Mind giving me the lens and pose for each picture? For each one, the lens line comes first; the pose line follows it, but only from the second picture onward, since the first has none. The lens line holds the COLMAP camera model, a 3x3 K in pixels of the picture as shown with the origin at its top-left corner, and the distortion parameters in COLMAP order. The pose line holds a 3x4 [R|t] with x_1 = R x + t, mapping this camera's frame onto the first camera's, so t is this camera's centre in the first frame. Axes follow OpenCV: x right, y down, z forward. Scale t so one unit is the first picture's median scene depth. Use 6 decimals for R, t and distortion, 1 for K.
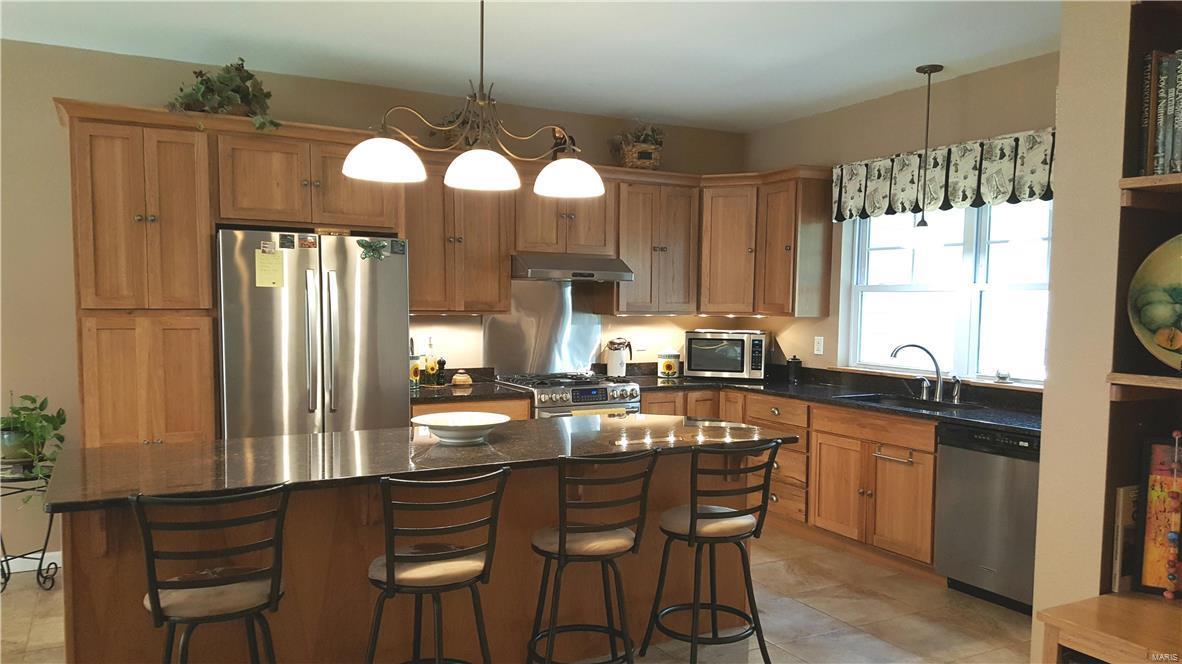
lens RADIAL K [[871.2, 0, 597.1], [0, 871.2, 366.1], [0, 0, 1]] dist [0.147895, -0.214841]
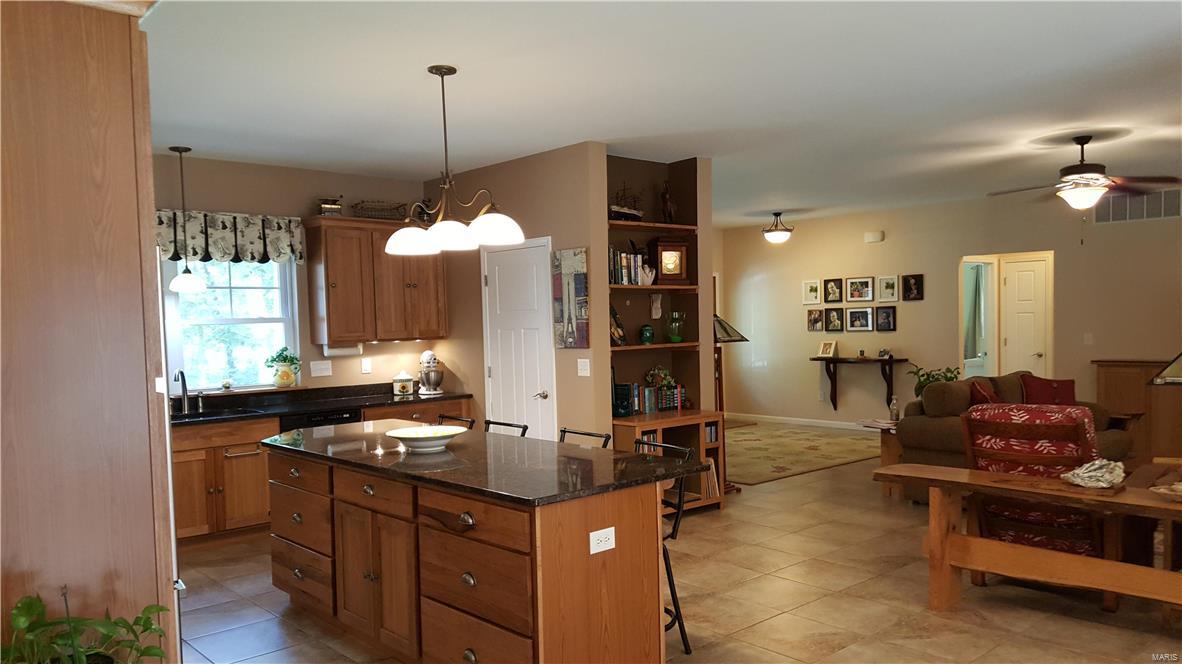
lens RADIAL K [[870.9, 0, 592.2], [0, 870.9, 362.5], [0, 0, 1]] dist [0.209759, -0.385334]
pose [[-0.232377, -0.054980, 0.971071, -0.978974], [0.095817, 0.992251, 0.079108, -0.077632], [-0.967895, 0.111428, -0.225308, 0.739032]]
